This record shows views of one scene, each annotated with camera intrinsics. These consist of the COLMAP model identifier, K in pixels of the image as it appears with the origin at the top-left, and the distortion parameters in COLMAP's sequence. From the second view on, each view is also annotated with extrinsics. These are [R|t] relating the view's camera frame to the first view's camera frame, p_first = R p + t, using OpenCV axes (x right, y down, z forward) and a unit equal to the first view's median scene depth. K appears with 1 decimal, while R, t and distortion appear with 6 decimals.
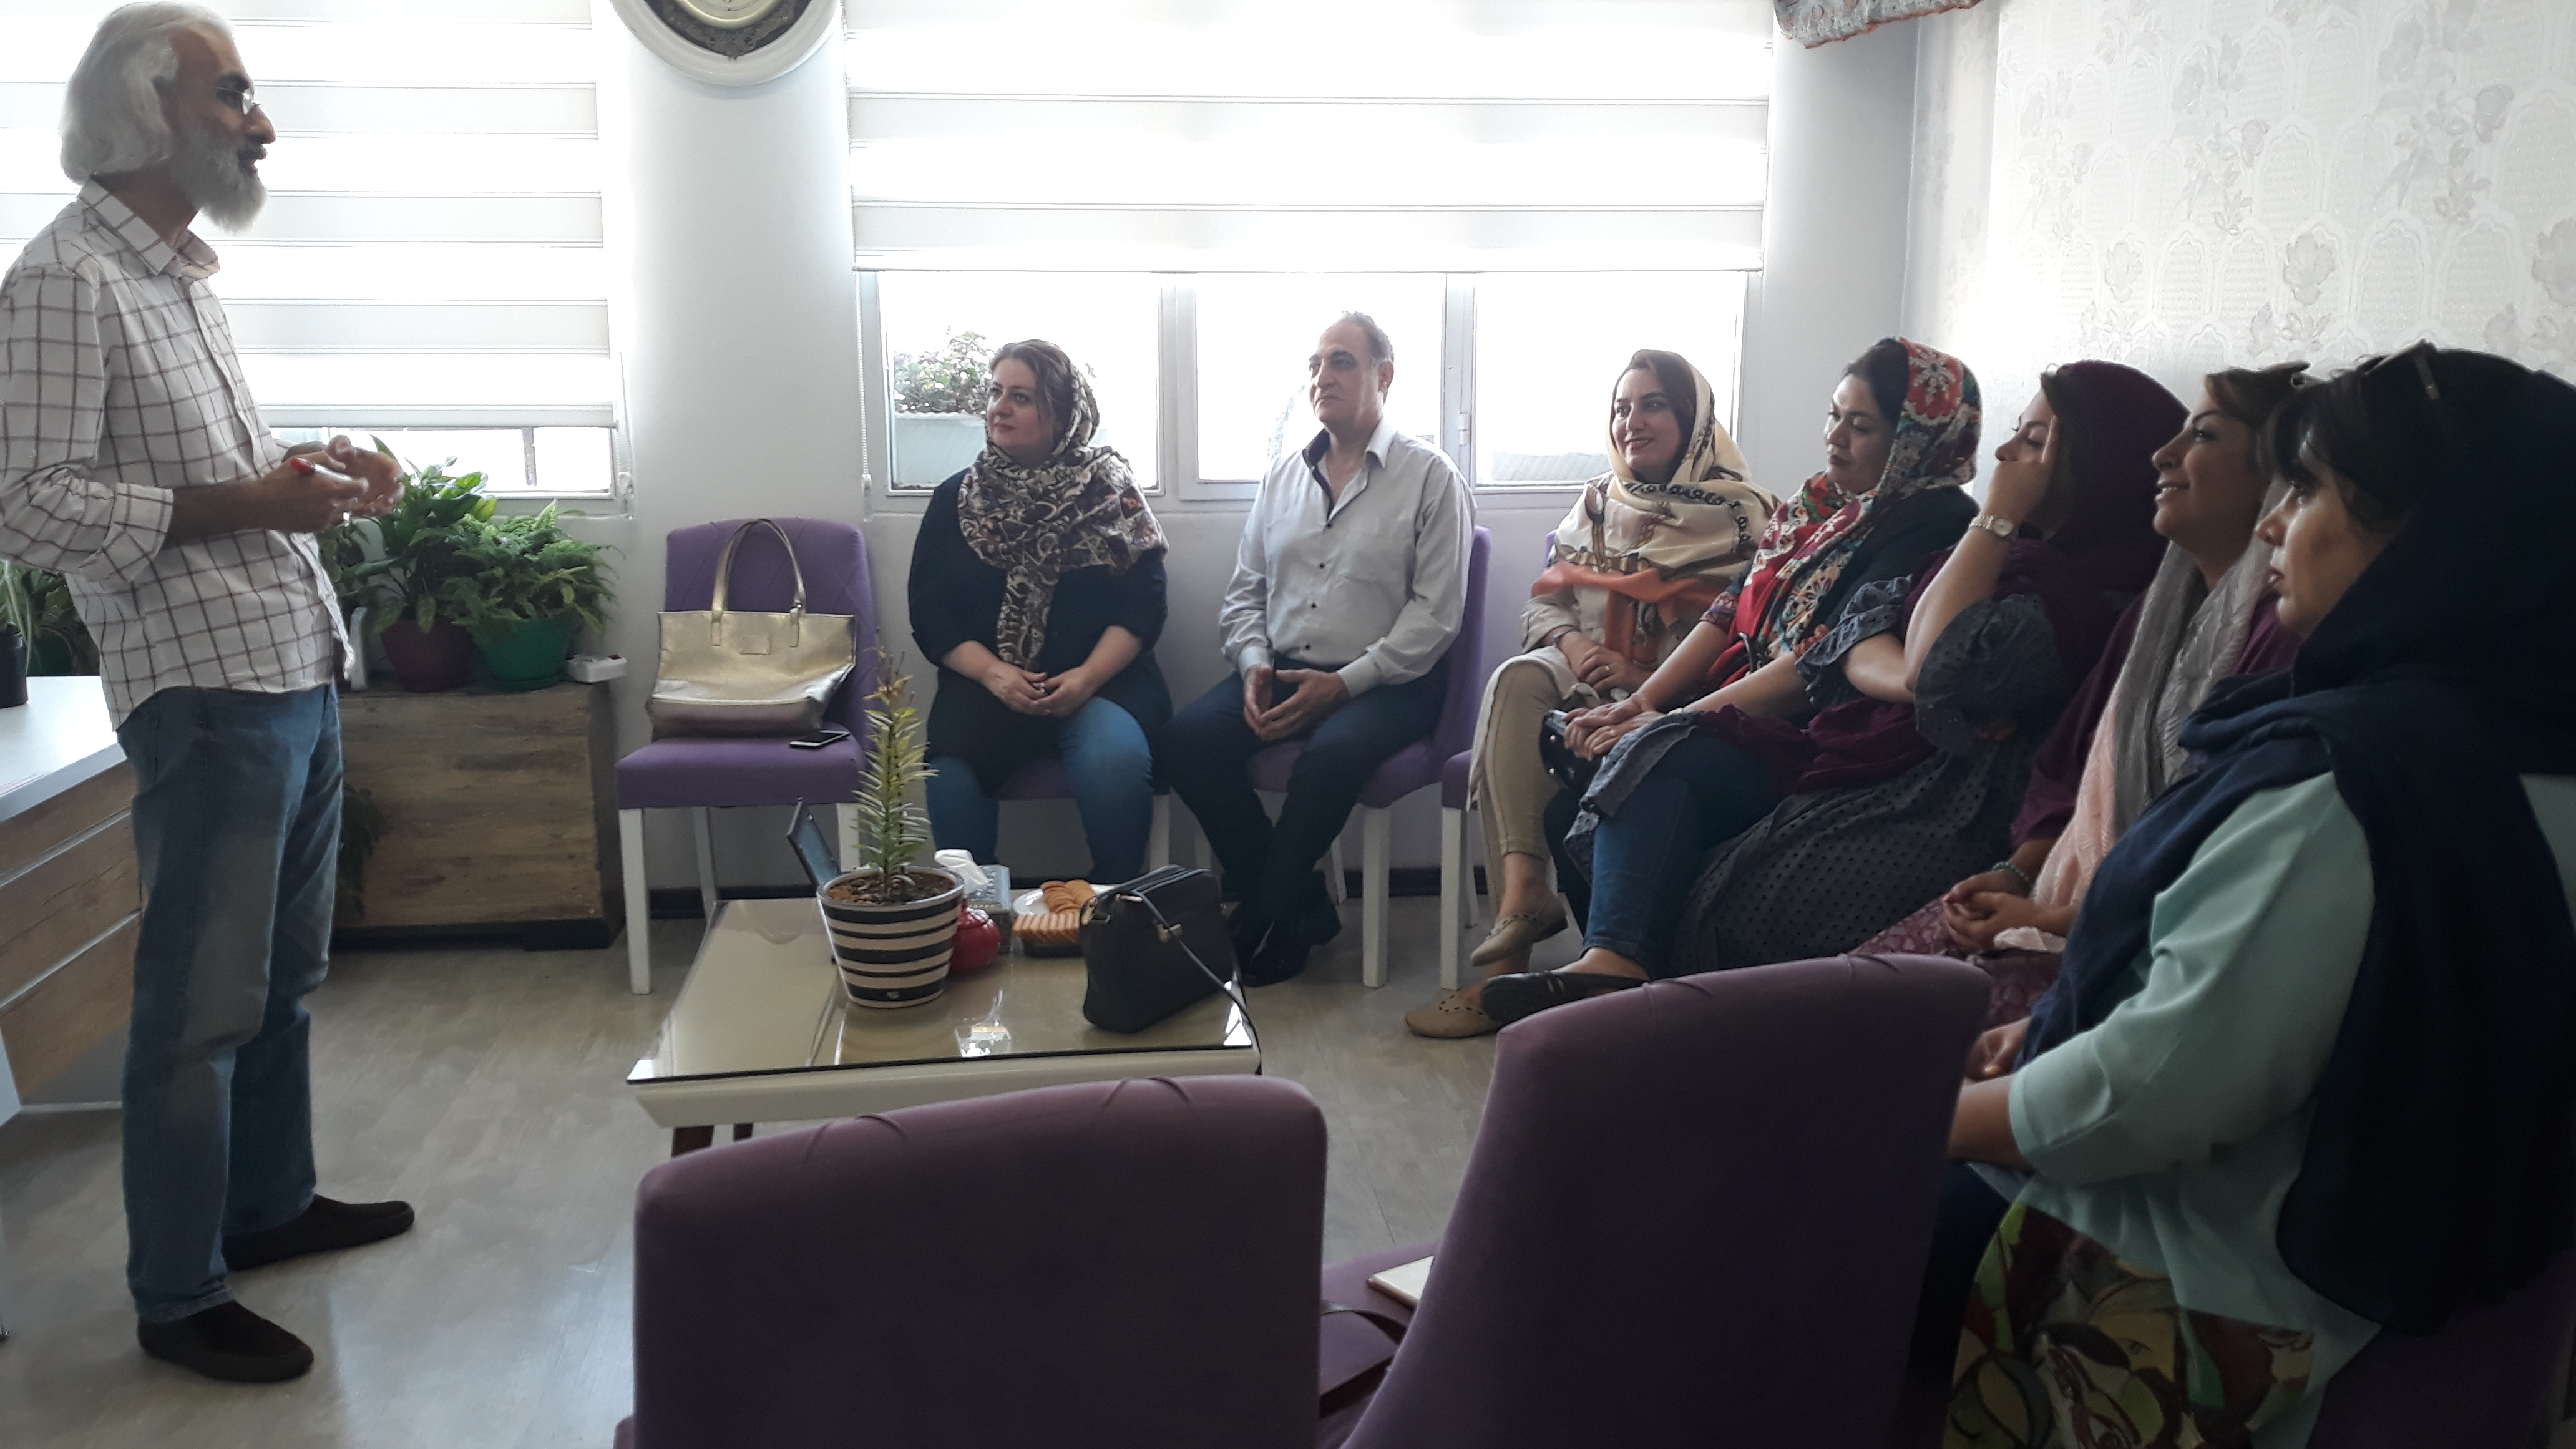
lens RADIAL K [[2213.8, 0, 1288.0], [0, 2213.8, 724.5], [0, 0, 1]] dist [0.037516, 0.002364]
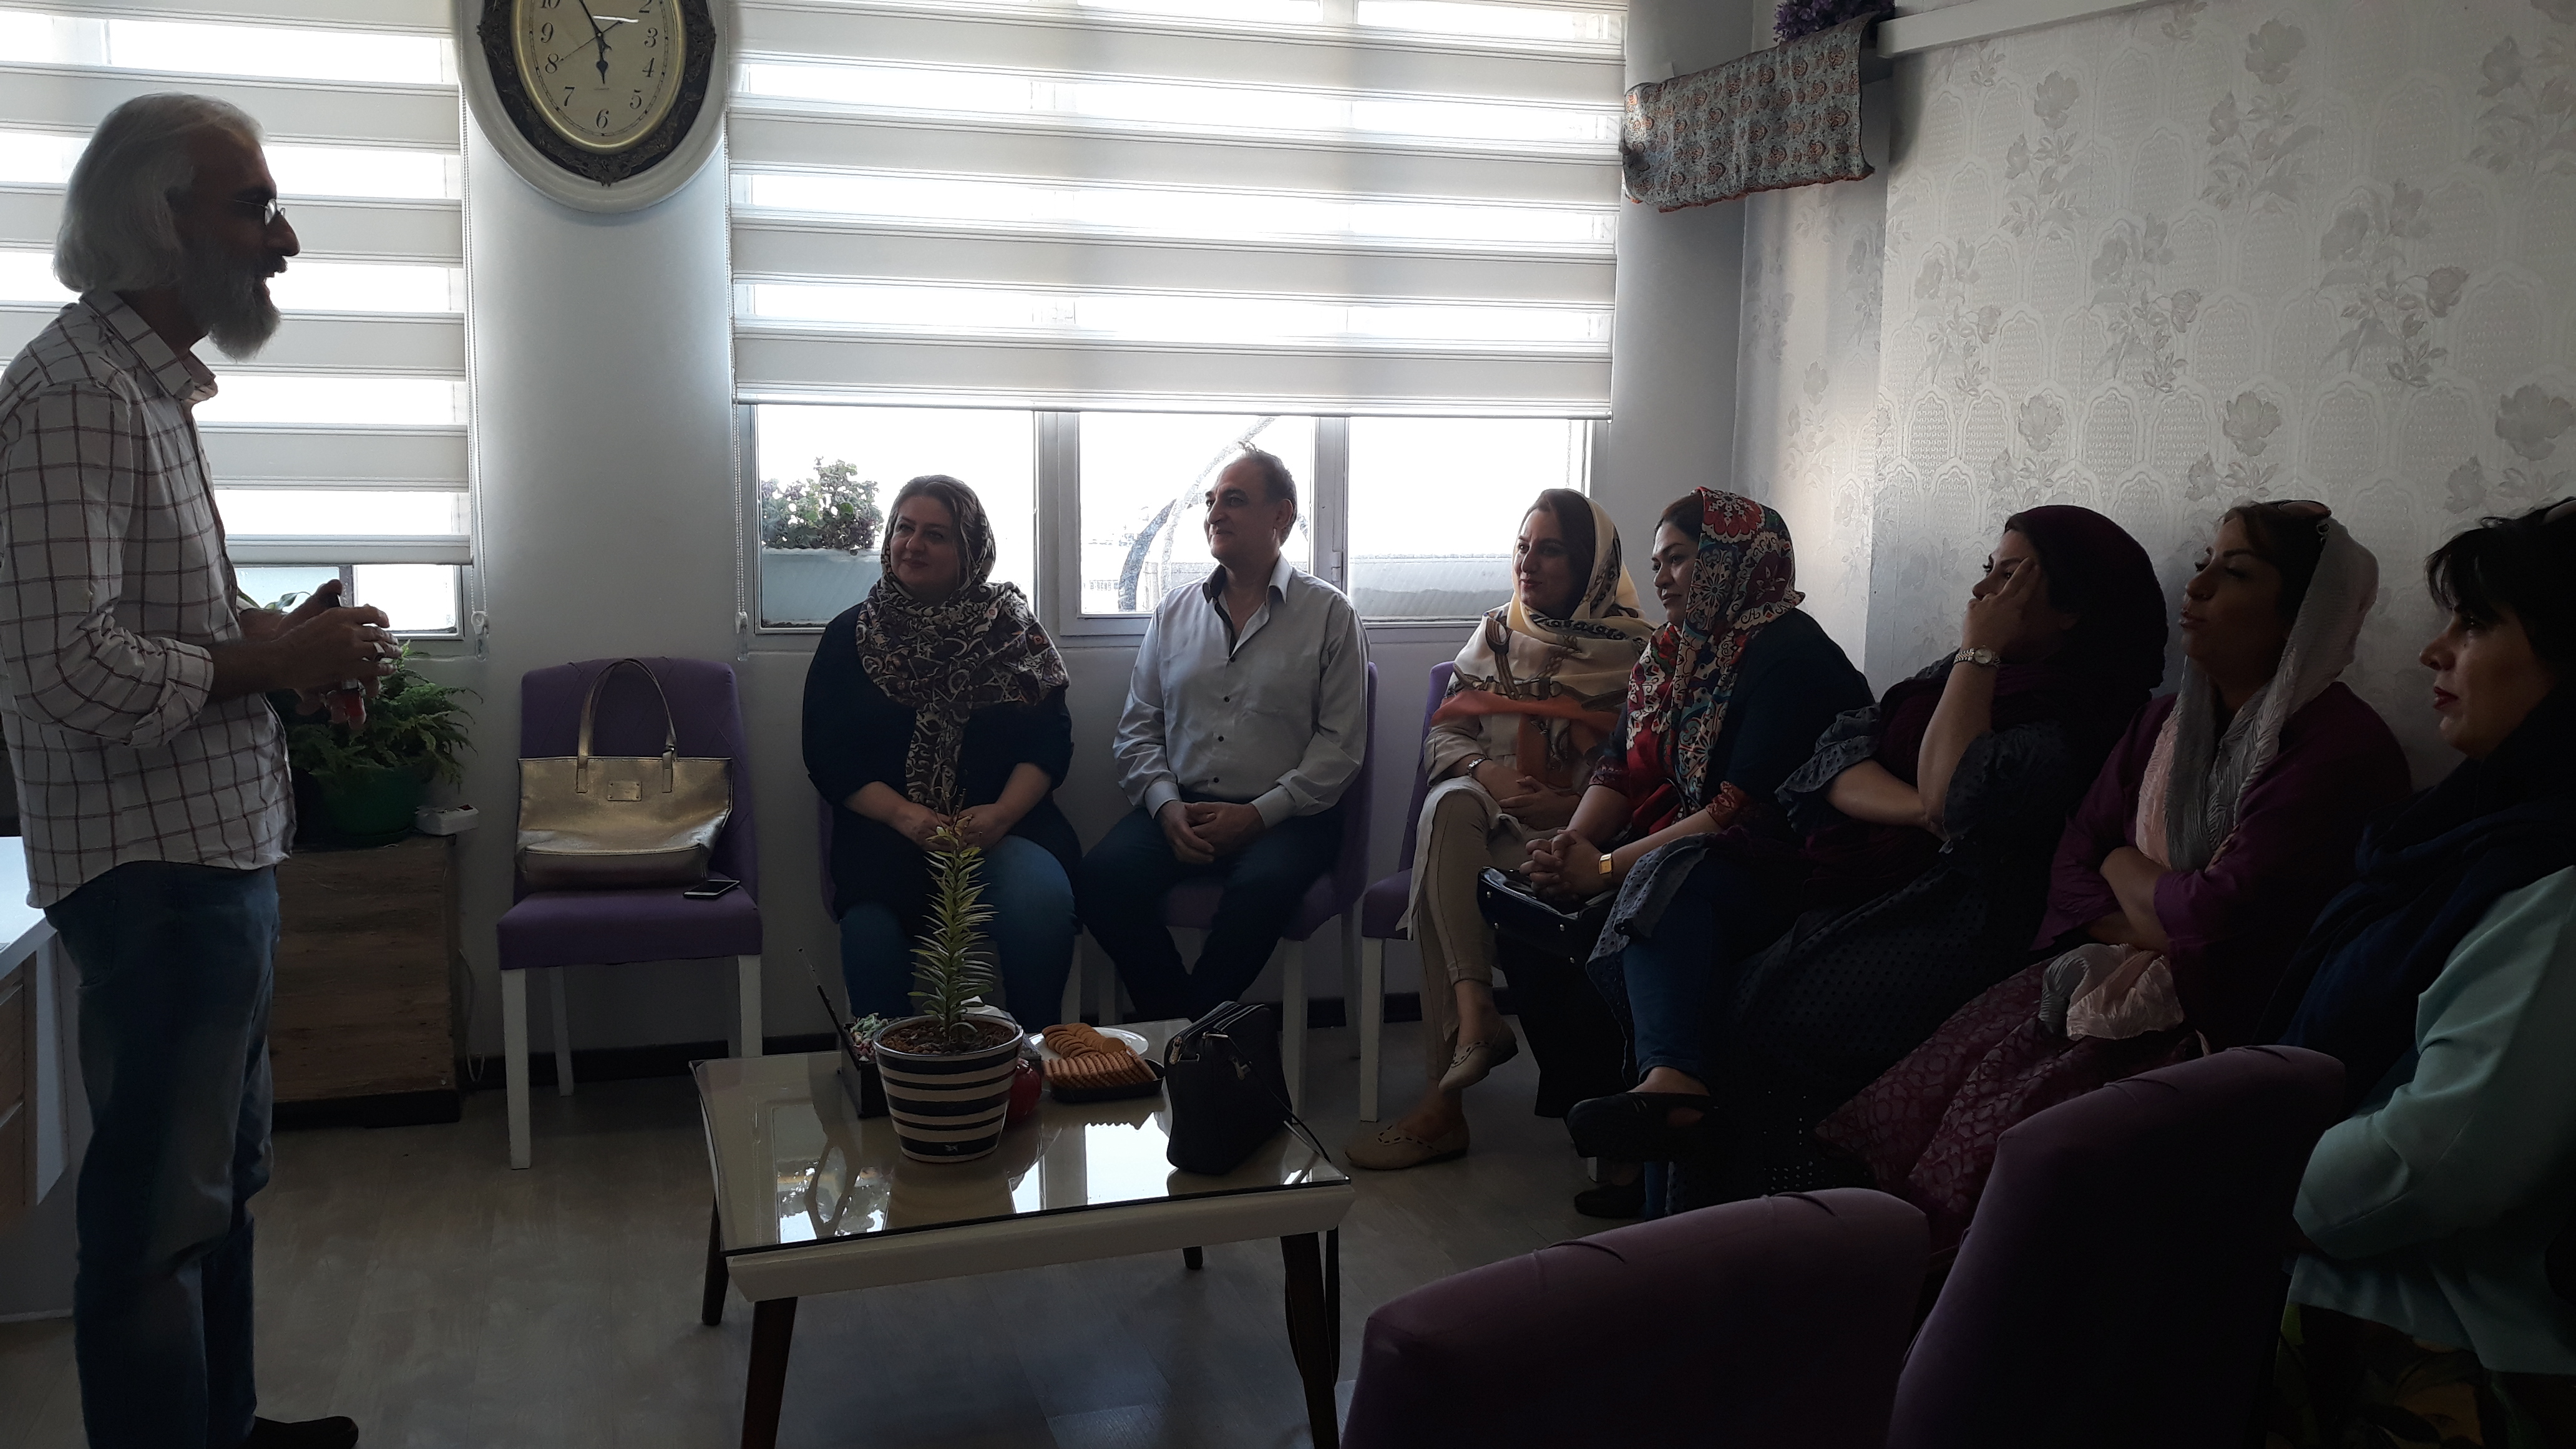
lens RADIAL K [[2213.8, 0, 1288.0], [0, 2213.8, 724.5], [0, 0, 1]] dist [0.037516, 0.002364]
pose [[0.979865, -0.013564, 0.199199, -0.160954], [0.025760, 0.997940, -0.058761, -0.001119], [-0.197991, 0.062709, 0.978196, 0.012569]]
